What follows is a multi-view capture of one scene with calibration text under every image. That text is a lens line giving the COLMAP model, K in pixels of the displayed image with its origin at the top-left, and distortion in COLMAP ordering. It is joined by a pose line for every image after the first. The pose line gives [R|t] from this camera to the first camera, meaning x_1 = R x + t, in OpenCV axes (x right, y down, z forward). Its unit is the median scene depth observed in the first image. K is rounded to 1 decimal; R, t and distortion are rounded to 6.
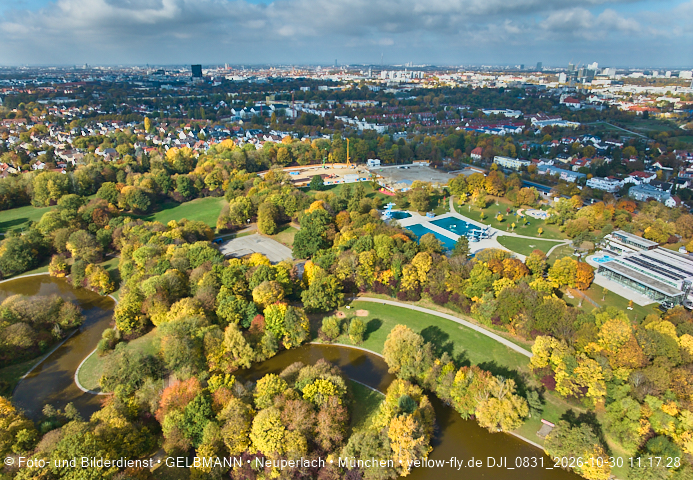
lens RADIAL K [[466.5, 0, 346.2], [0, 466.5, 243.4], [0, 0, 1]] dist [-0.040401, 0.014363]
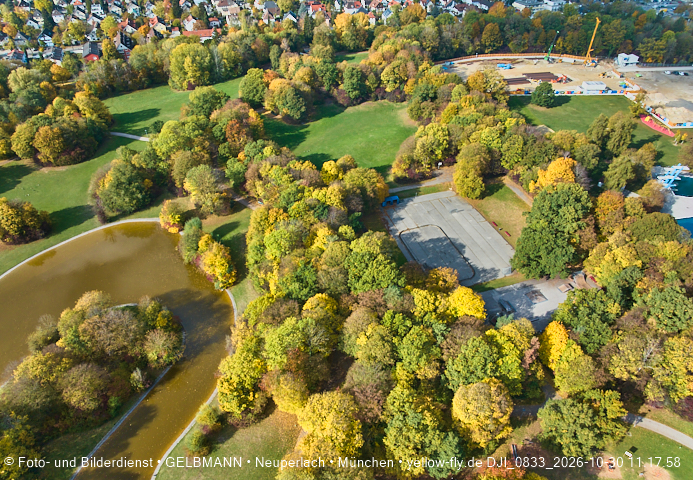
lens RADIAL K [[466.5, 0, 346.2], [0, 466.5, 243.4], [0, 0, 1]] dist [-0.040401, 0.014363]
pose [[0.939056, 0.212435, -0.270270, -0.163590], [-0.122031, 0.941000, 0.315639, -0.164640], [0.321377, -0.263421, 0.909575, 0.409446]]
